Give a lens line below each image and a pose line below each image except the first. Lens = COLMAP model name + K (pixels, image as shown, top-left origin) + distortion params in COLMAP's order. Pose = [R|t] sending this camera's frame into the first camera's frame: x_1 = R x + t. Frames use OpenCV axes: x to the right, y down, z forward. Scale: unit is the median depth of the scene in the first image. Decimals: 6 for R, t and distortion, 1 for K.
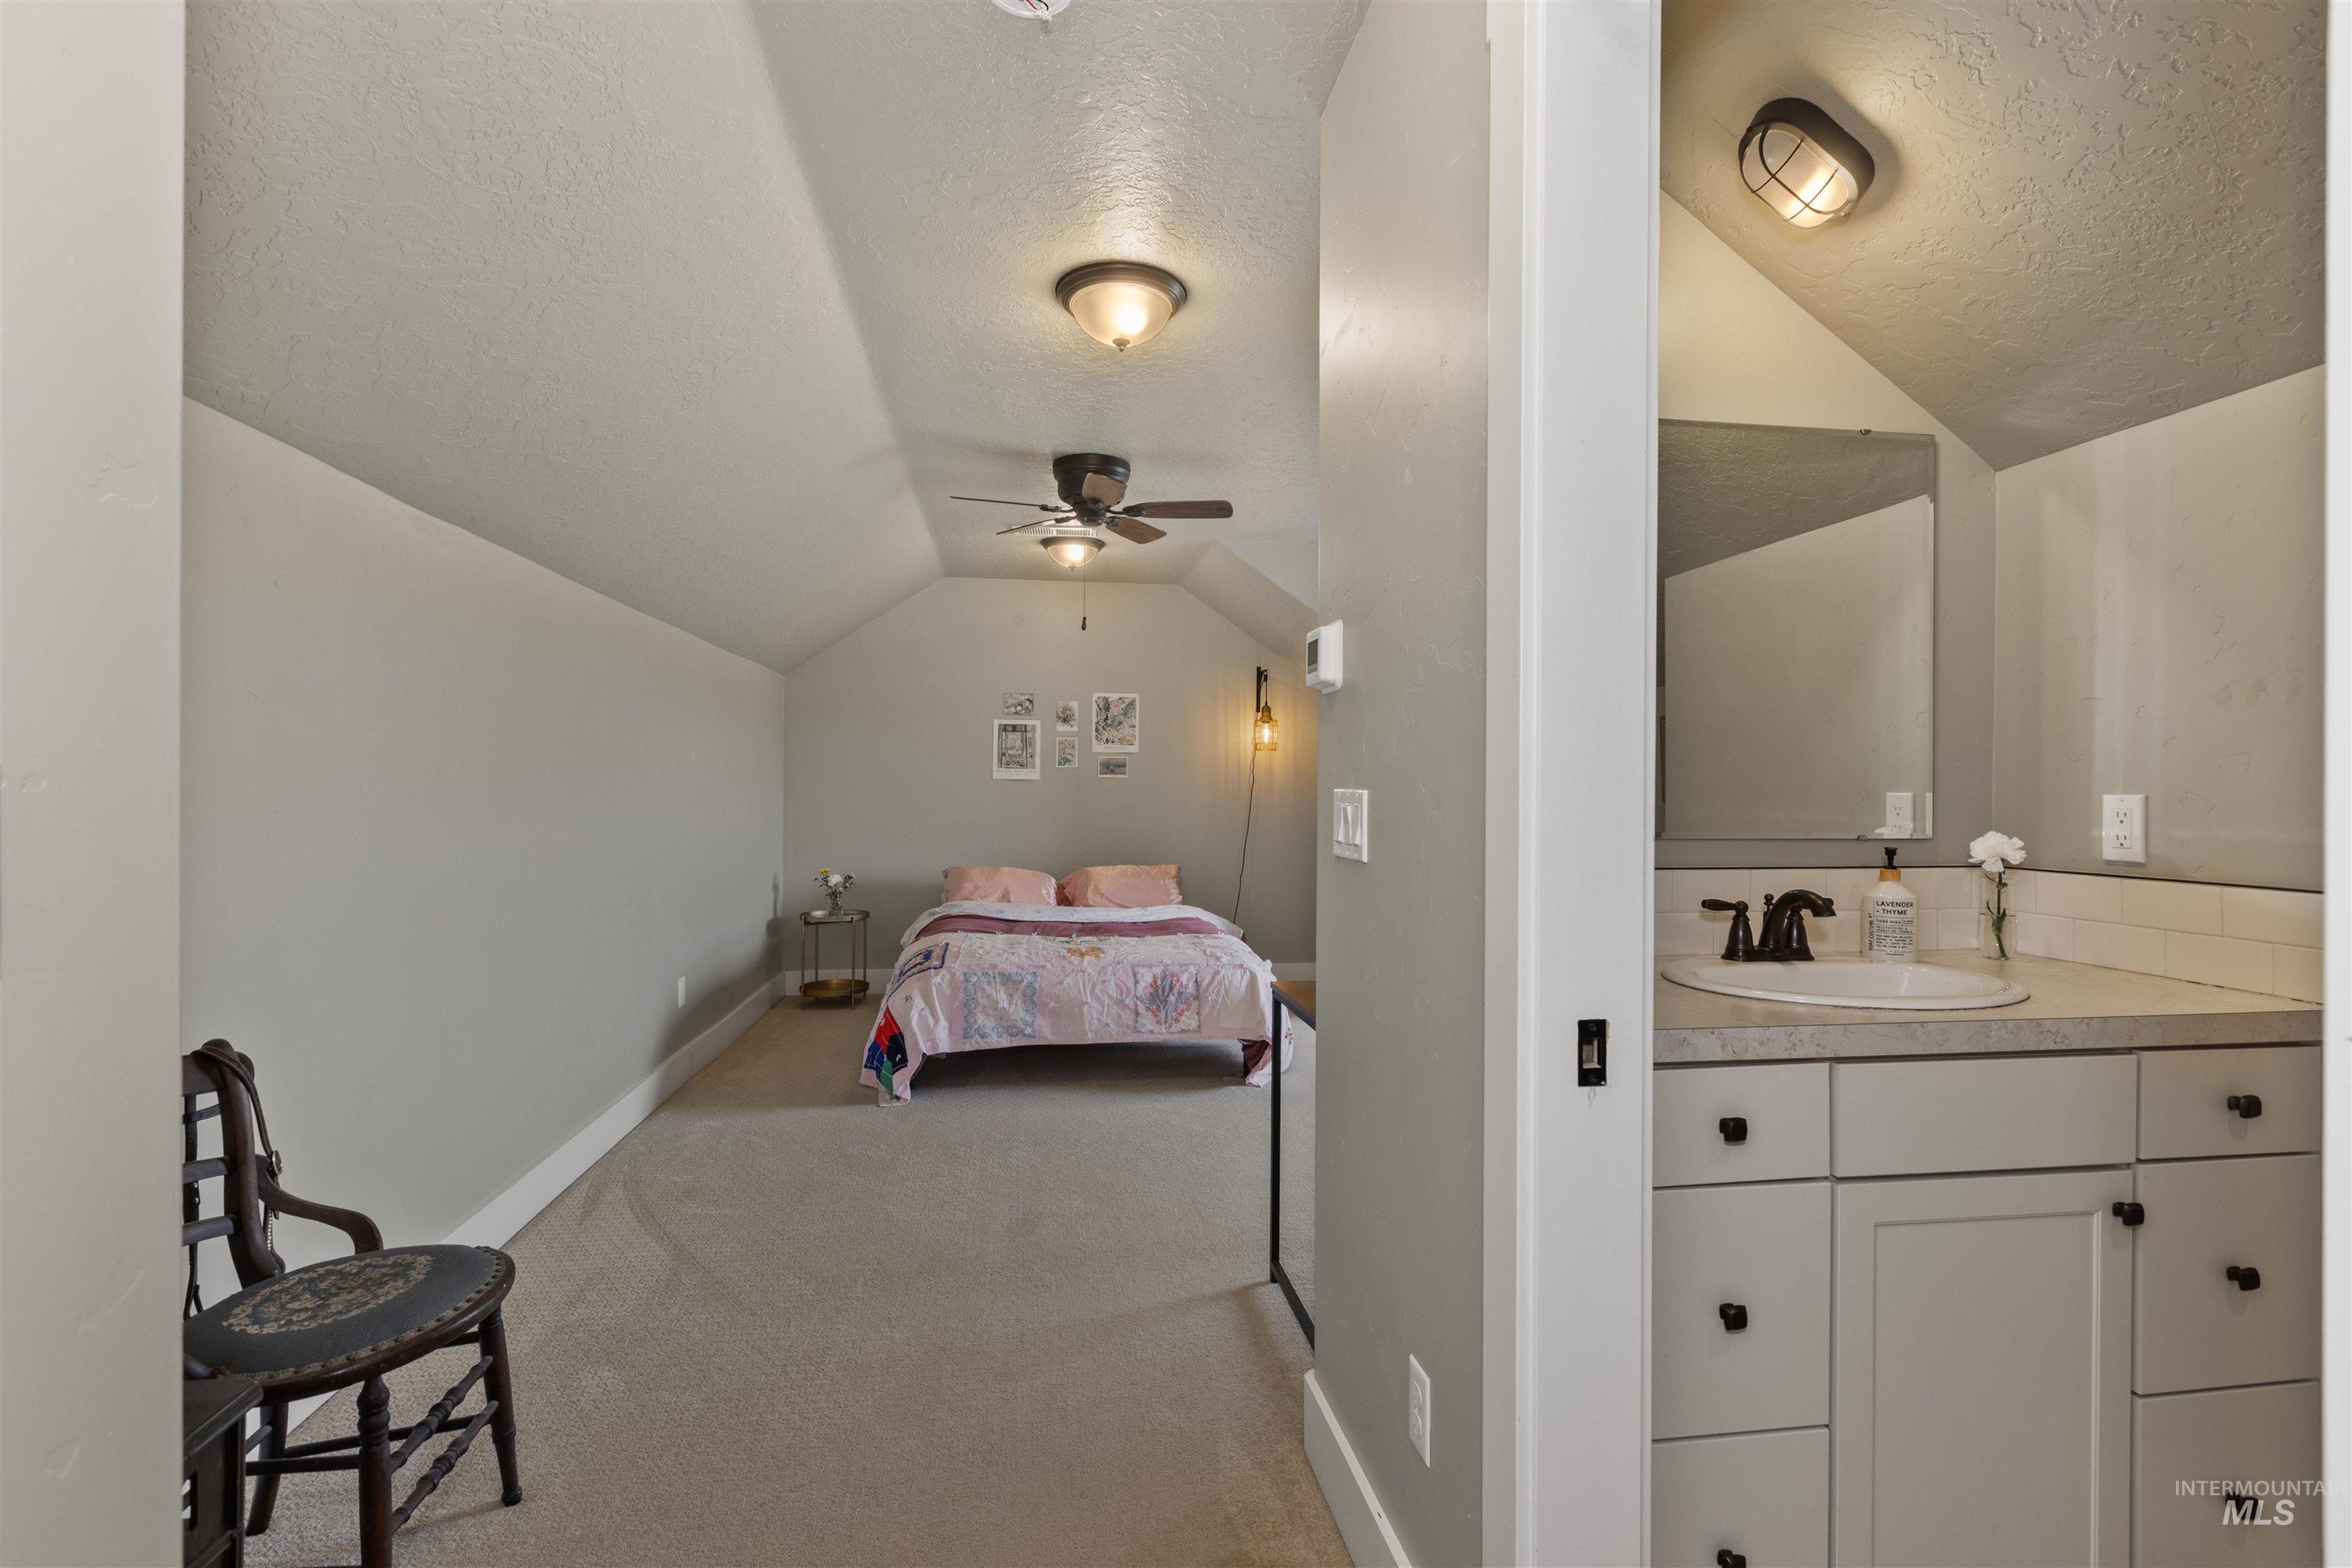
lens RADIAL K [[1065.7, 0, 1178.8], [0, 1065.7, 781.5], [0, 0, 1]] dist [0.000834, -0.002212]
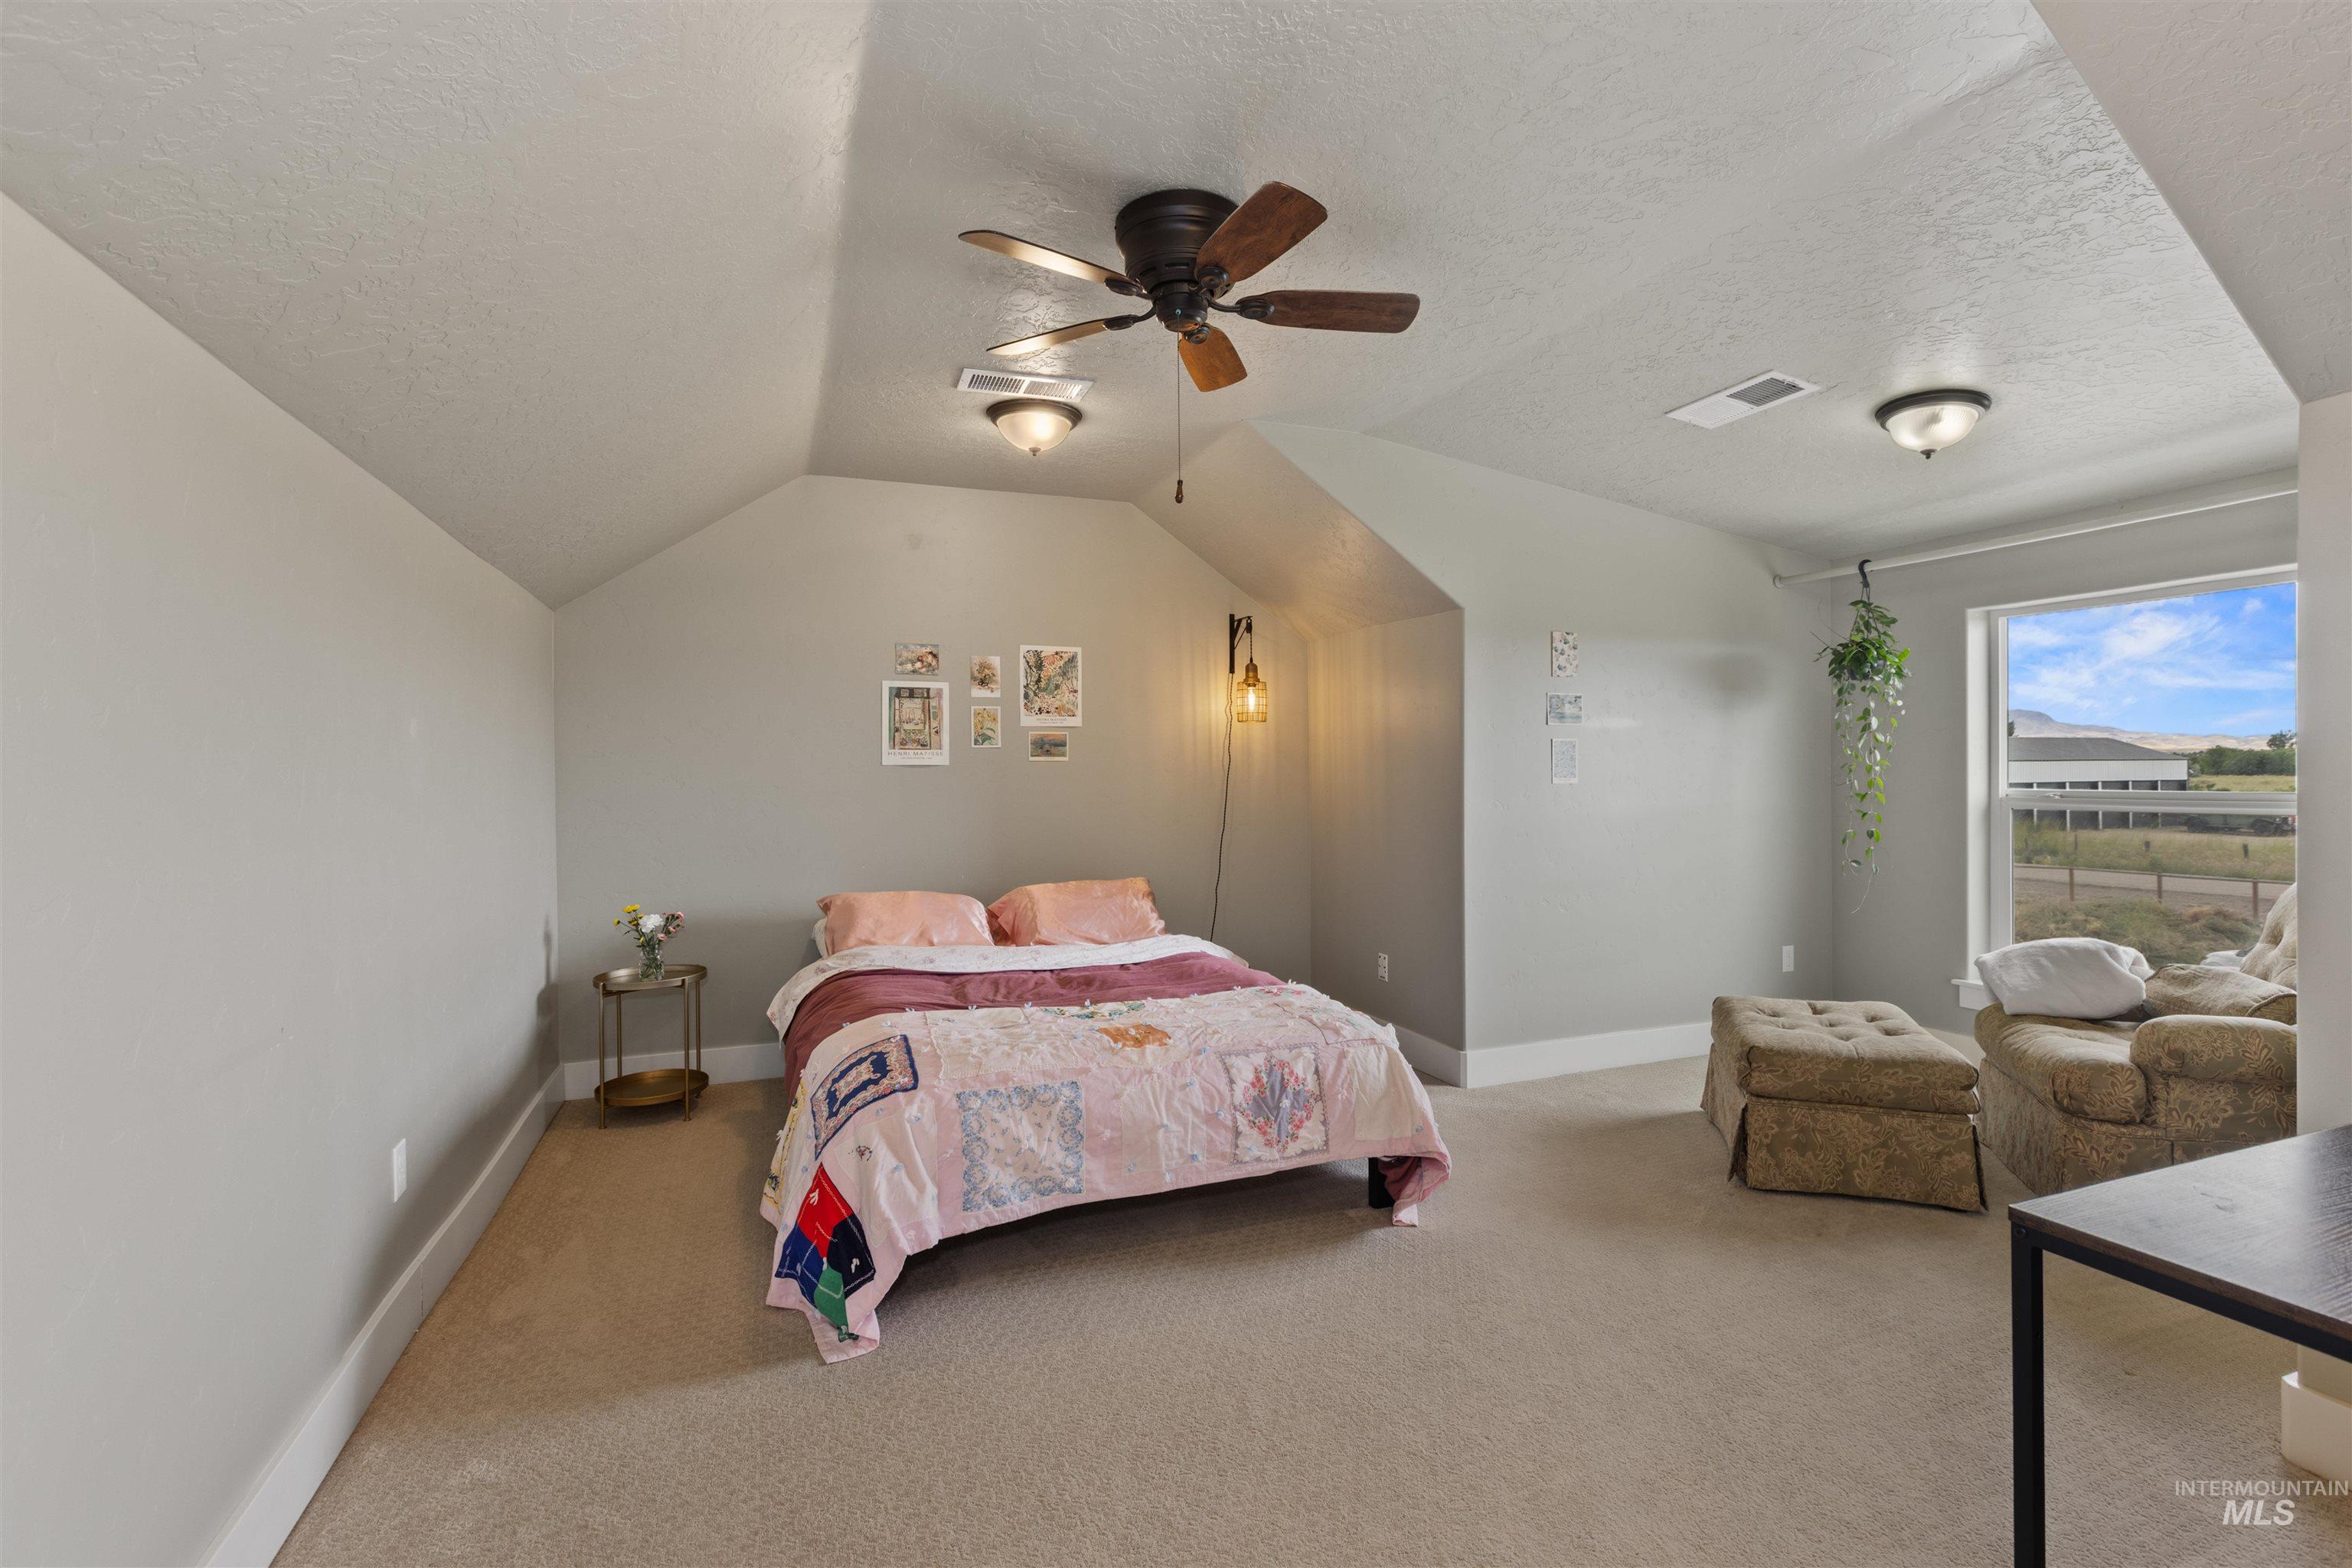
lens RADIAL K [[1065.7, 0, 1197.9], [0, 1065.7, 781.1], [0, 0, 1]] dist [0.000834, -0.002212]
pose [[0.972662, -0.017726, 0.231549, -0.146538], [0.014936, 0.999793, 0.013797, 0.001883], [-0.231746, -0.009961, 0.972725, 0.289812]]
